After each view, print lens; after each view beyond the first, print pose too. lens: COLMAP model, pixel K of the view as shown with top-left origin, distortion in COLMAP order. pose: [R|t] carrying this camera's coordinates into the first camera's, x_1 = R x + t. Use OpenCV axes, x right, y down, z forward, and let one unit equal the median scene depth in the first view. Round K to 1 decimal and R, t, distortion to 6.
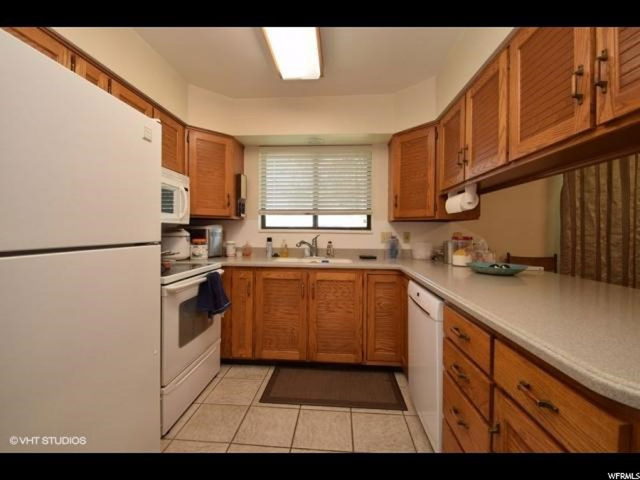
lens RADIAL K [[281.9, 0, 318.5], [0, 281.9, 231.5], [0, 0, 1]] dist [0.012943, -0.011959]
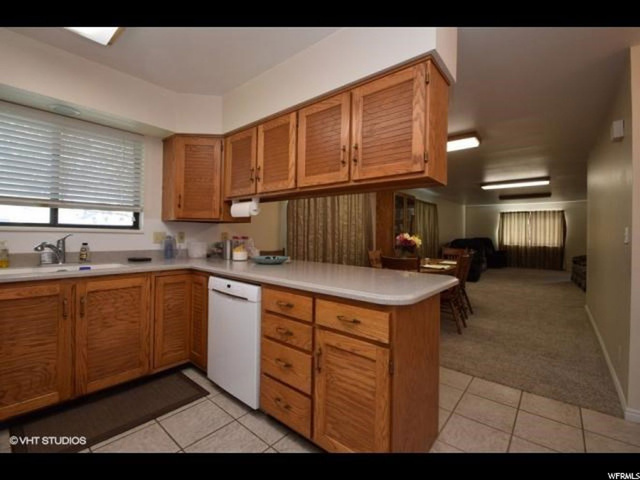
lens RADIAL K [[281.9, 0, 318.5], [0, 281.9, 231.5], [0, 0, 1]] dist [0.012943, -0.011959]
pose [[0.585343, 0.011218, 0.810708, -0.274031], [-0.013336, 0.999902, -0.004207, -0.002480], [-0.810676, -0.008349, 0.585435, 0.011130]]
